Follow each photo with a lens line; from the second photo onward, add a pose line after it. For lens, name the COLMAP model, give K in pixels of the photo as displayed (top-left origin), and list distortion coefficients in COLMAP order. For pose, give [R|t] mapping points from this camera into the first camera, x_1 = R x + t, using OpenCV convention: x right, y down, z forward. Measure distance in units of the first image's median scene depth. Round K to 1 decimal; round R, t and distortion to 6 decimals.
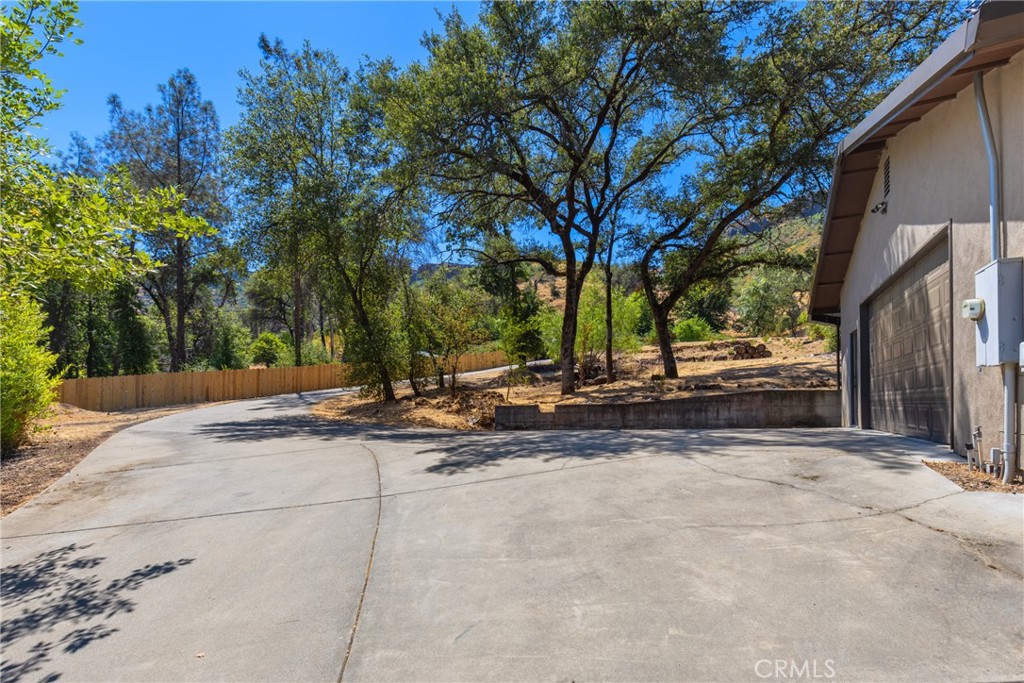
lens RADIAL K [[483.9, 0, 521.5], [0, 483.9, 393.1], [0, 0, 1]] dist [0.000392, 0.000407]
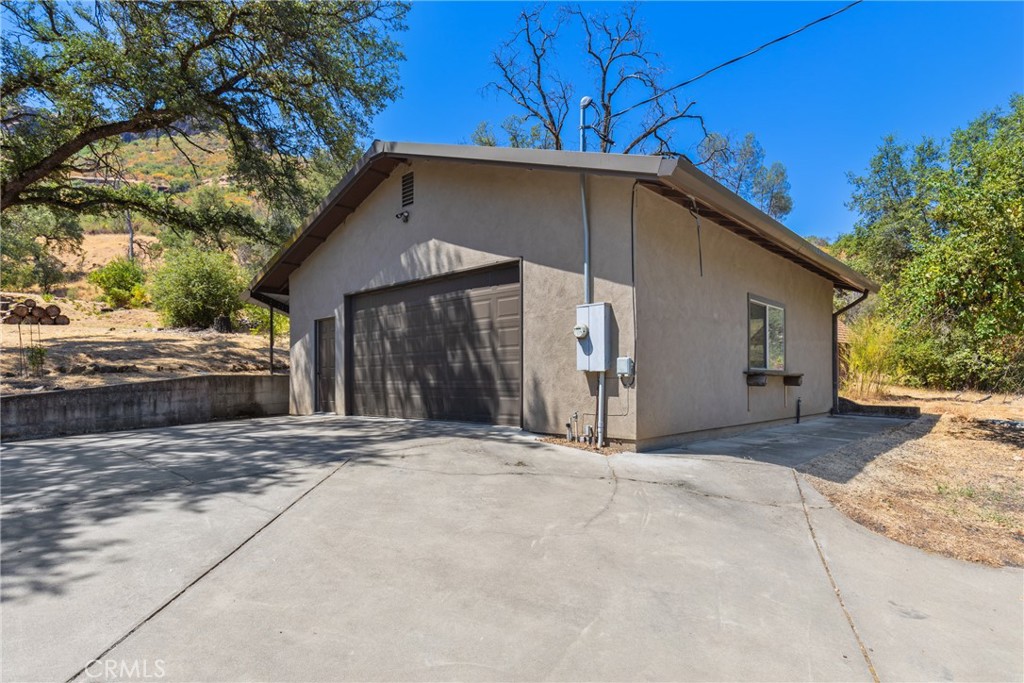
lens RADIAL K [[550.8, 0, 508.9], [0, 550.8, 380.1], [0, 0, 1]] dist [0.001773, 0.000497]
pose [[0.298678, -0.004937, 0.954341, -0.237909], [-0.013135, 0.999871, 0.009283, -0.013066], [-0.954263, -0.015308, 0.298575, 0.233835]]
